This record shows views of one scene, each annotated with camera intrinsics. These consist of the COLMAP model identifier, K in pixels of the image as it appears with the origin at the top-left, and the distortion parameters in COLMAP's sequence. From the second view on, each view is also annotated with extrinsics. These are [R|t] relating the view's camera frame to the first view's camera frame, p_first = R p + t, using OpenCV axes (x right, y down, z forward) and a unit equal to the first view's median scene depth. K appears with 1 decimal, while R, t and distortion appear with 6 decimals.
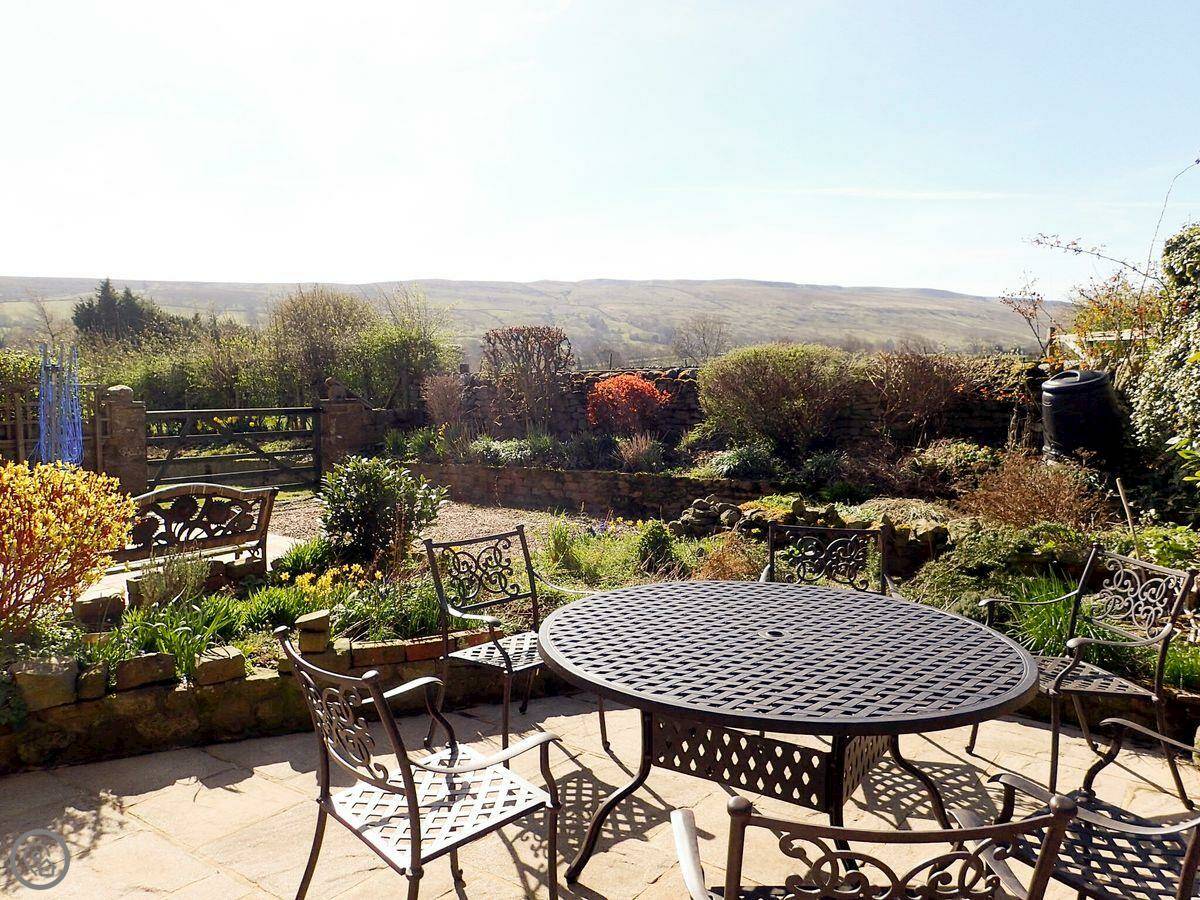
lens RADIAL K [[931.2, 0, 601.5], [0, 931.2, 423.8], [0, 0, 1]] dist [-0.006809, -0.003408]
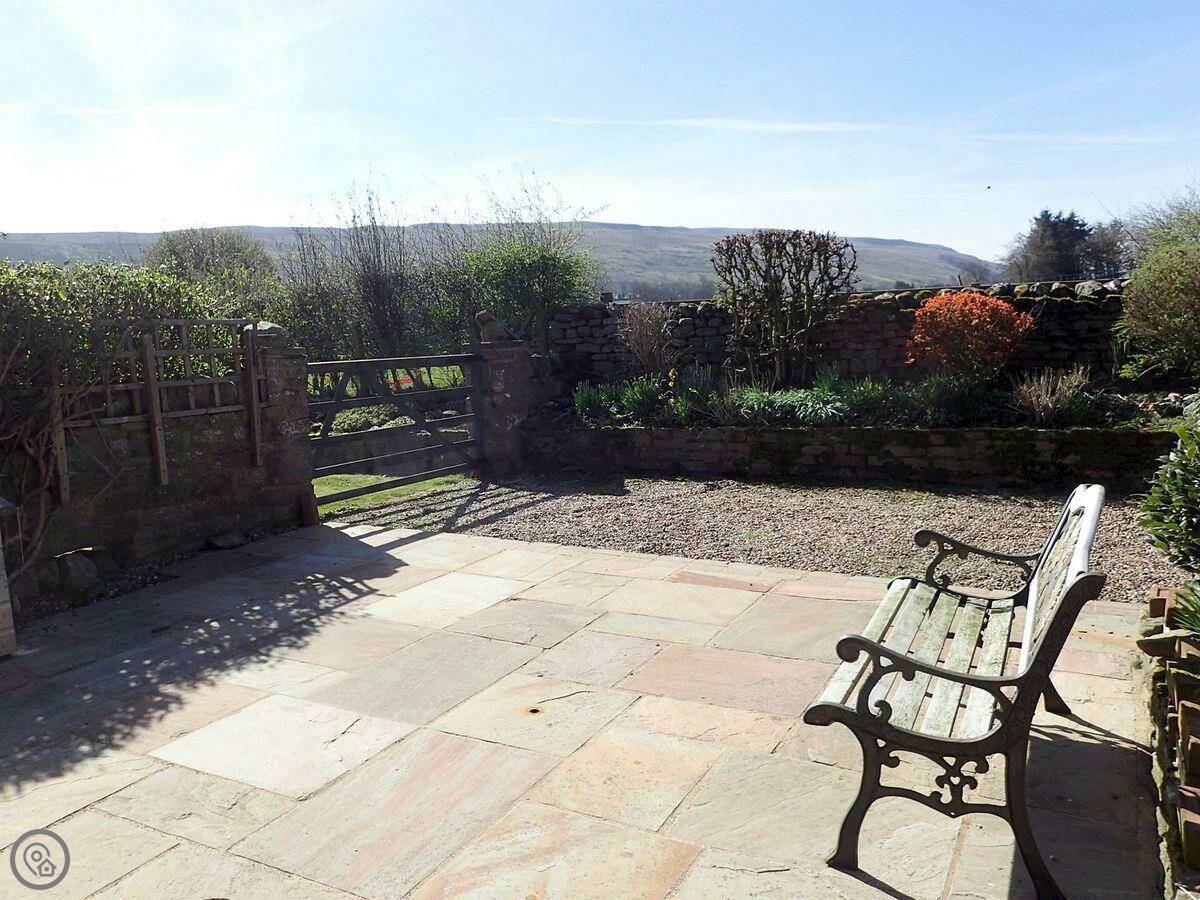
lens RADIAL K [[952.4, 0, 532.8], [0, 952.4, 472.2], [0, 0, 1]] dist [0.005285, 0.000575]
pose [[0.990285, -0.046175, 0.131166, -0.364403], [0.033270, 0.994538, 0.098931, 0.001475], [-0.135017, -0.093606, 0.986412, 0.287616]]
